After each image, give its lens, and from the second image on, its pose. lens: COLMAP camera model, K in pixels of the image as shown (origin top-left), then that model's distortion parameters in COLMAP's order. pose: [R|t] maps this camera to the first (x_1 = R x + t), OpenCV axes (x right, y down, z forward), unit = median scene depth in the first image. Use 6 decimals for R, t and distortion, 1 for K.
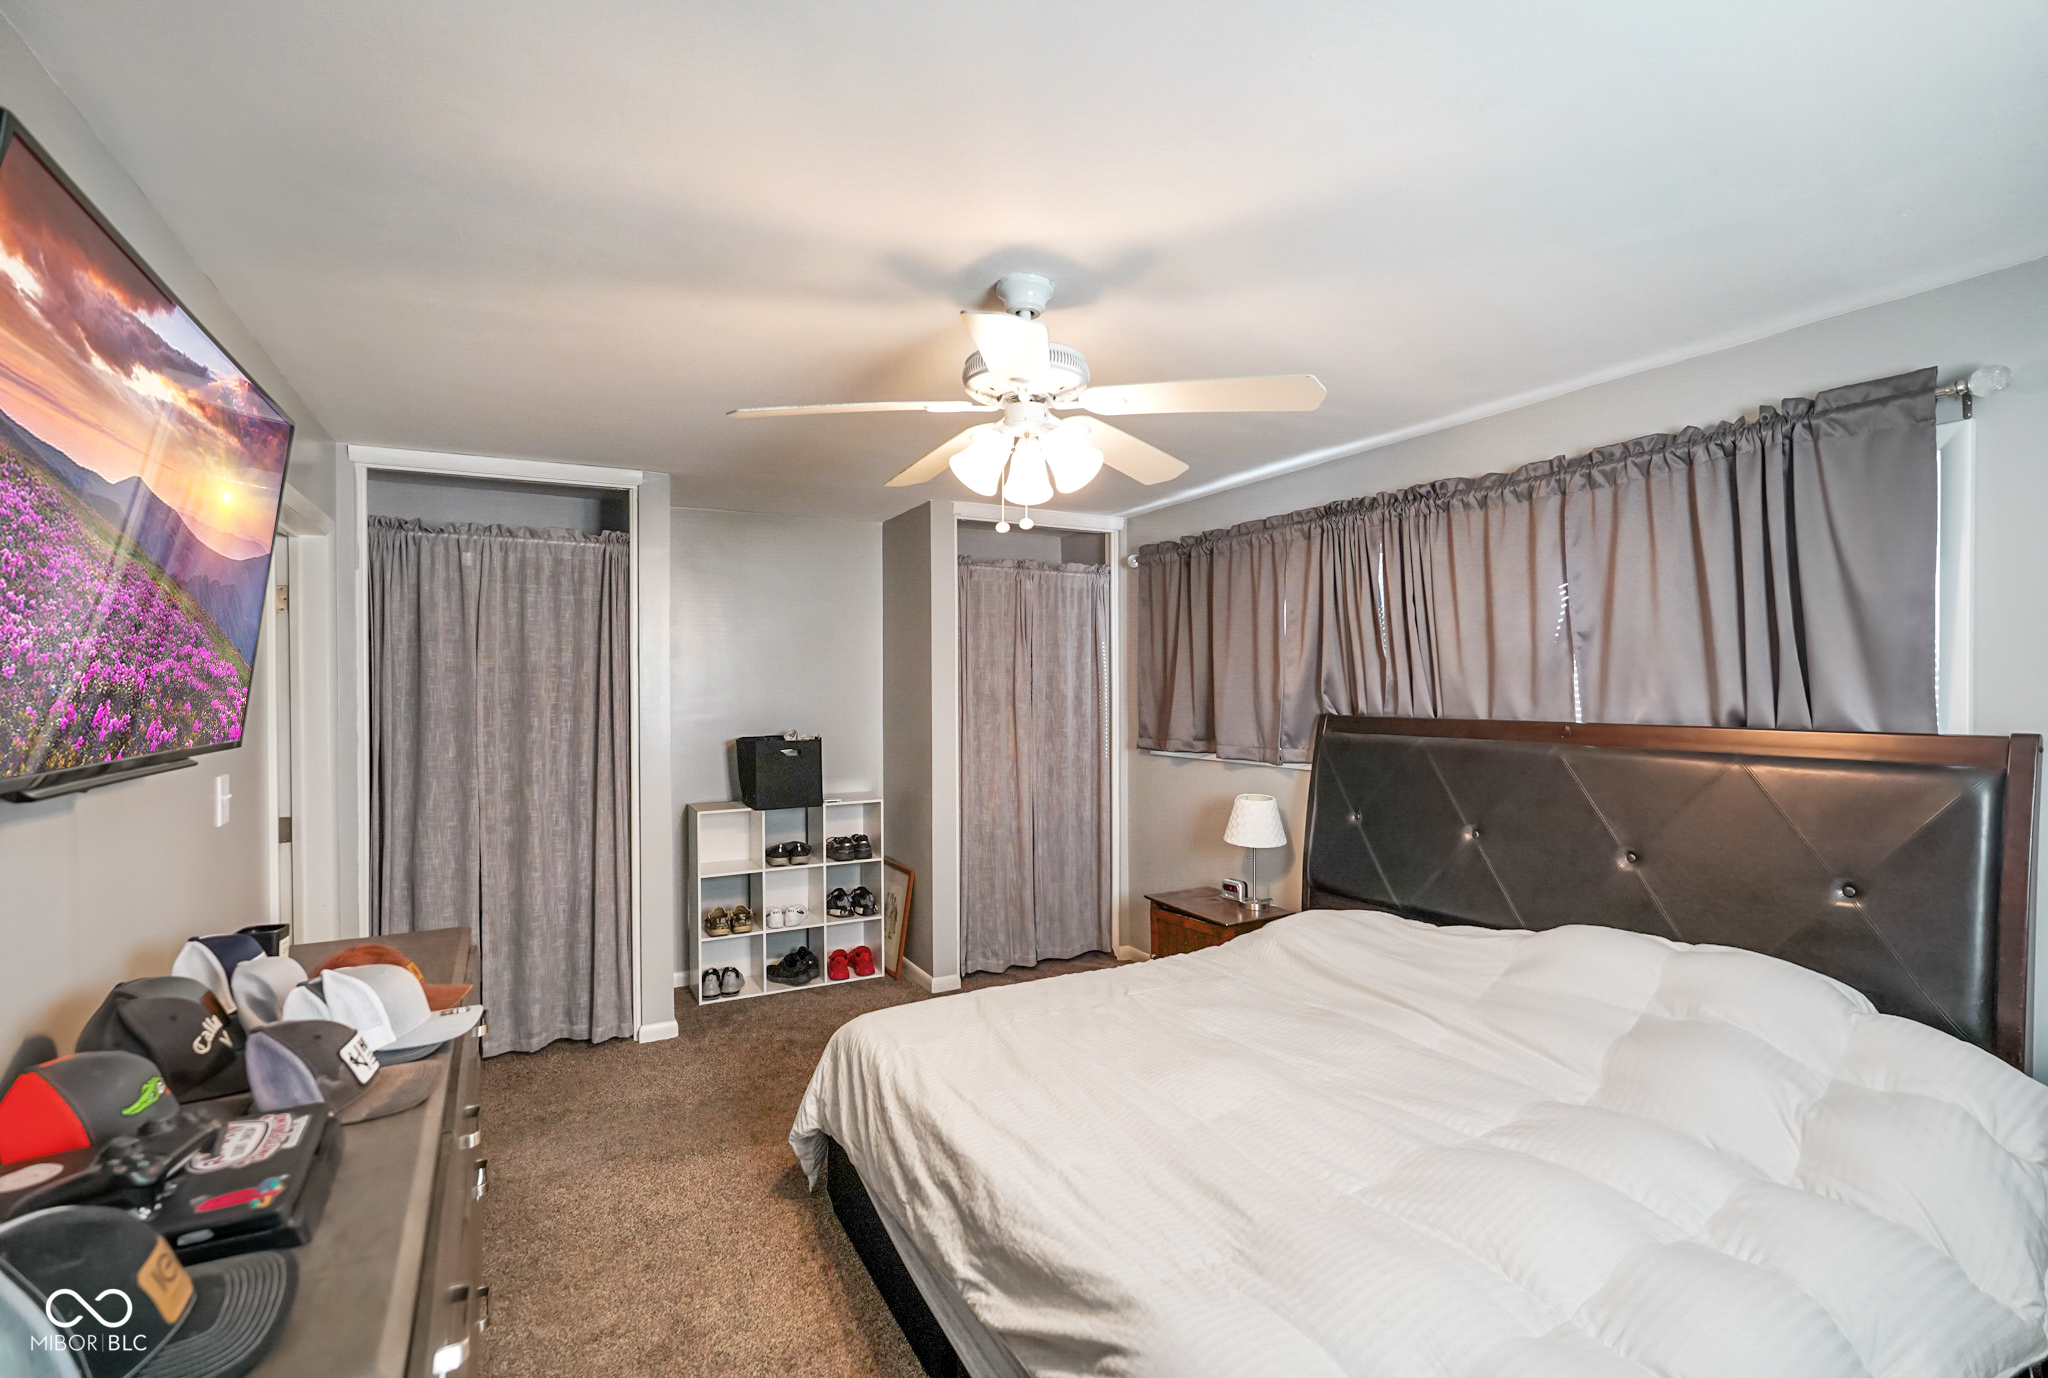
lens RADIAL K [[908.5, 0, 1019.6], [0, 908.5, 683.5], [0, 0, 1]] dist [-0.017426, 0.006916]
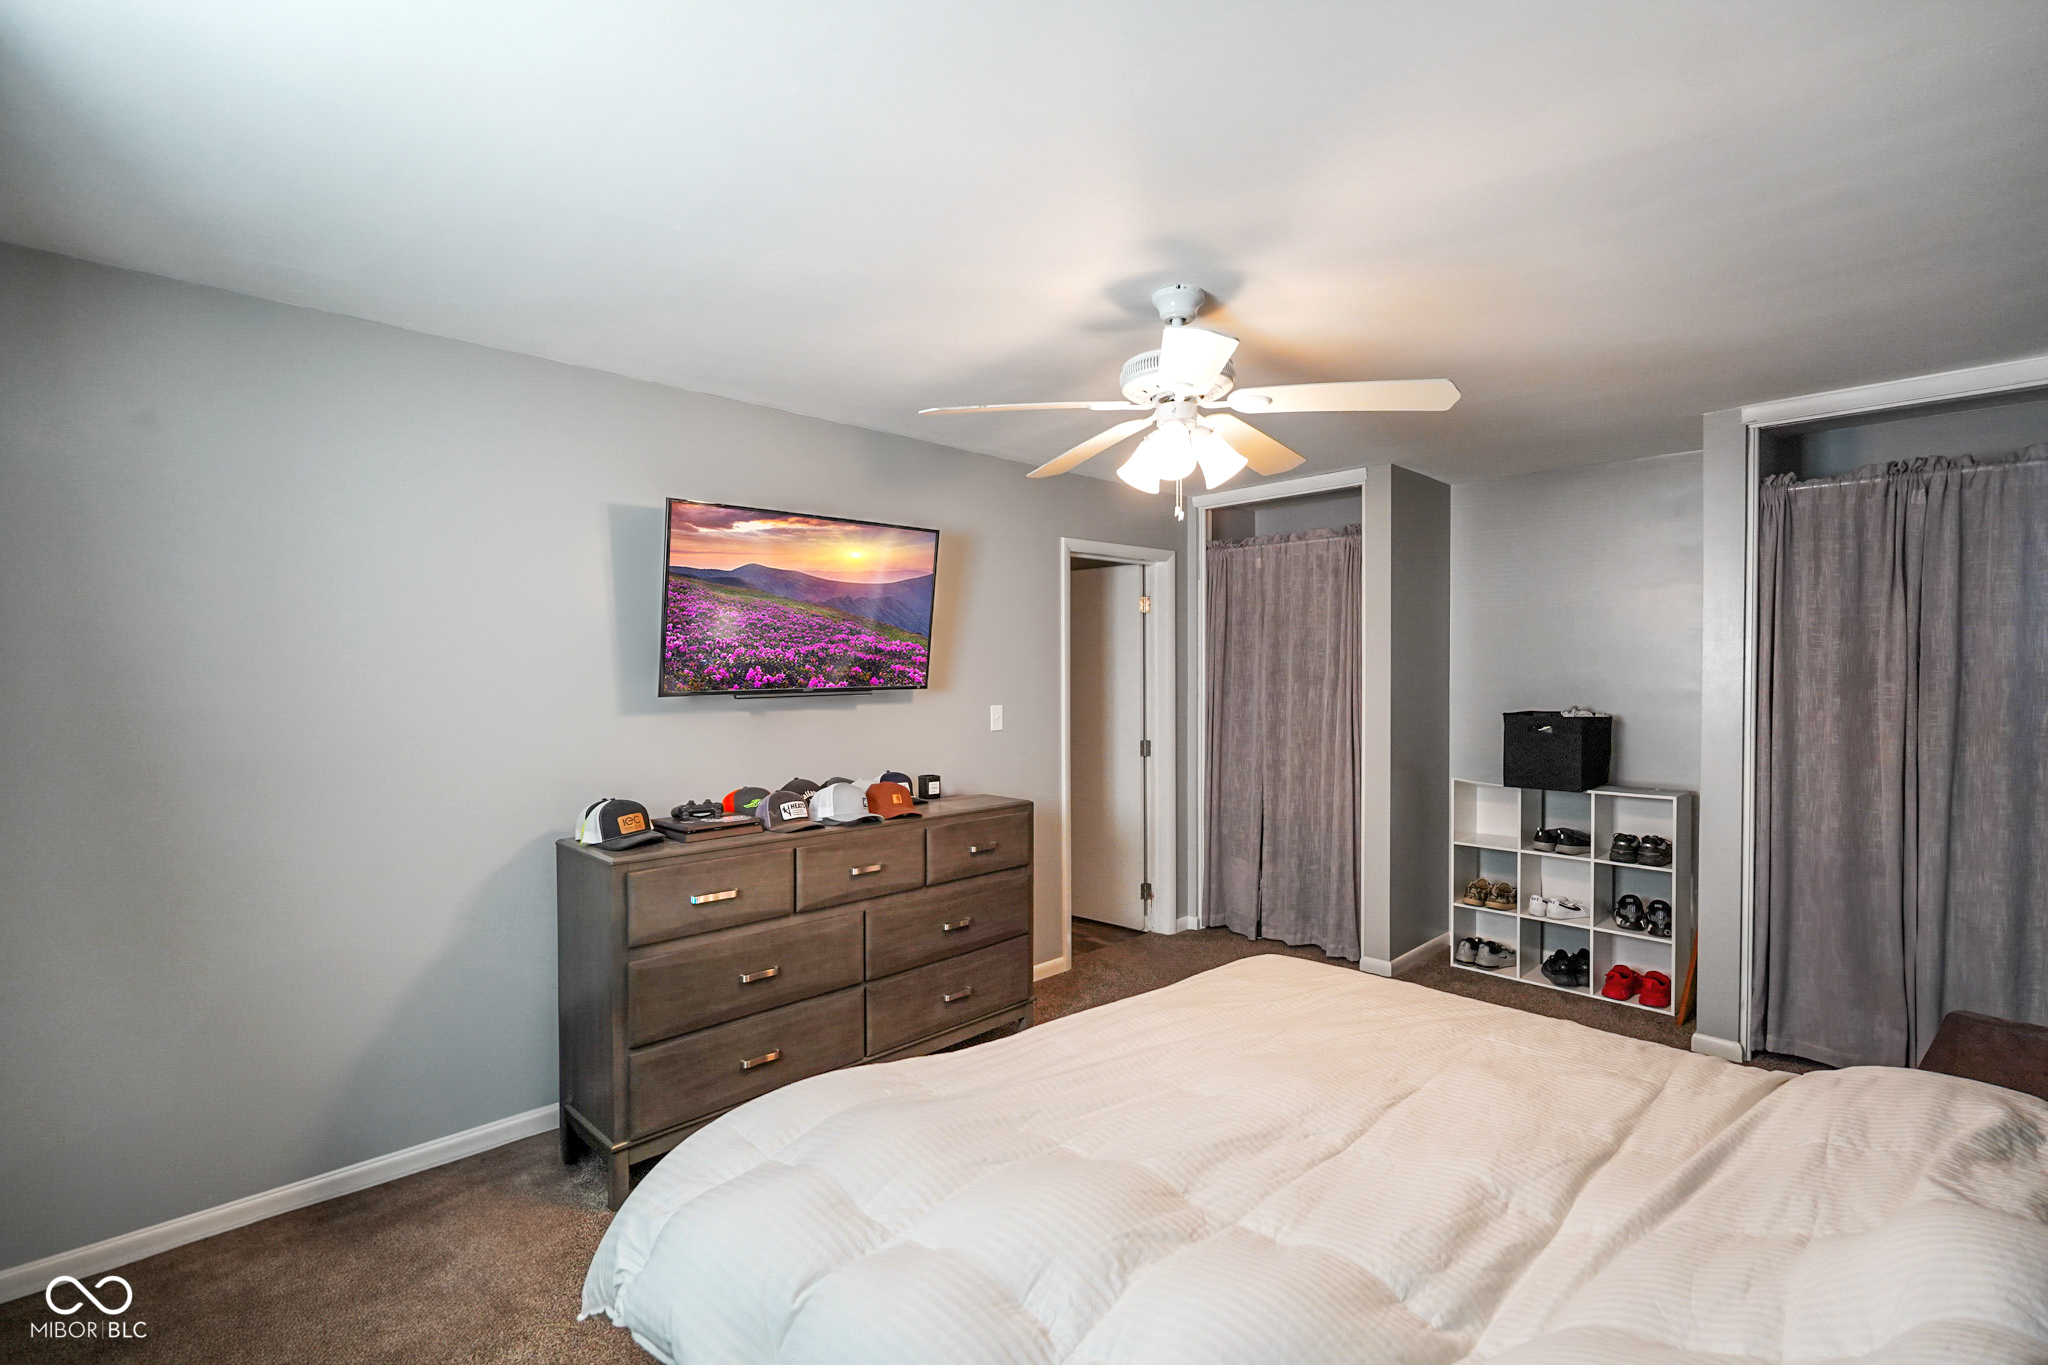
lens RADIAL K [[908.5, 0, 1023.5], [0, 908.5, 677.6], [0, 0, 1]] dist [-0.017426, 0.006916]
pose [[0.280219, 0.017785, -0.959771, 0.471089], [0.007215, 0.999761, 0.020632, 0.000837], [0.959909, -0.012706, 0.280024, 0.232616]]
